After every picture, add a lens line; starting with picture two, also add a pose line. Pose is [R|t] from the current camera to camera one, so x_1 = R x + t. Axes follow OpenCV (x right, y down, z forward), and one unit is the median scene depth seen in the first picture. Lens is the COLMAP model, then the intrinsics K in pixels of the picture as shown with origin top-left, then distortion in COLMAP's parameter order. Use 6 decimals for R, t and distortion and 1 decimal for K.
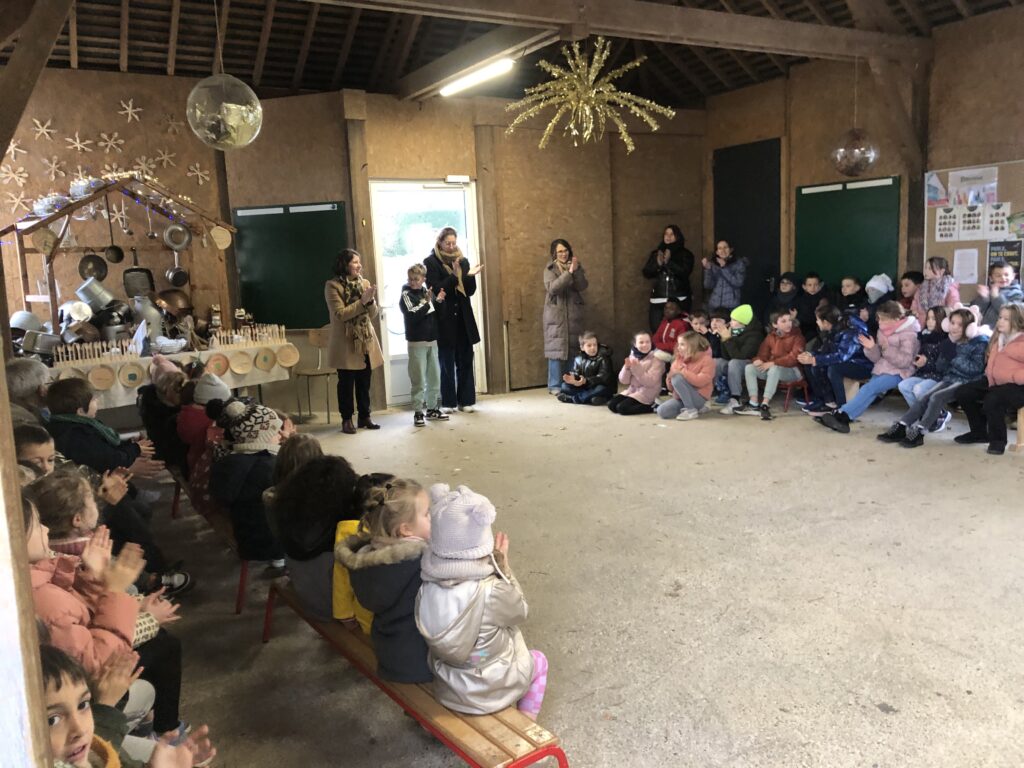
lens RADIAL K [[841.5, 0, 510.8], [0, 841.5, 385.6], [0, 0, 1]] dist [0.032901, -0.001430]
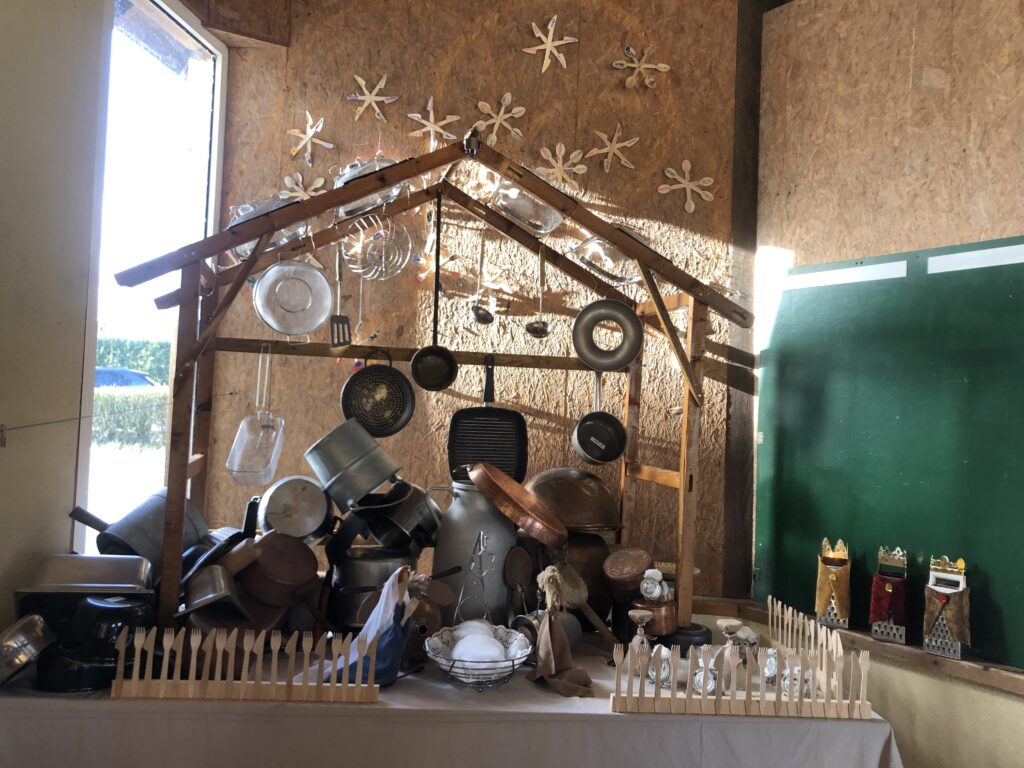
lens RADIAL K [[841.5, 0, 510.4], [0, 841.5, 386.0], [0, 0, 1]] dist [0.032901, -0.001430]
pose [[0.801173, 0.051272, -0.596232, -0.204551], [-0.160259, 0.978315, -0.131216, -0.098865], [0.576575, 0.200678, 0.792016, 0.694244]]
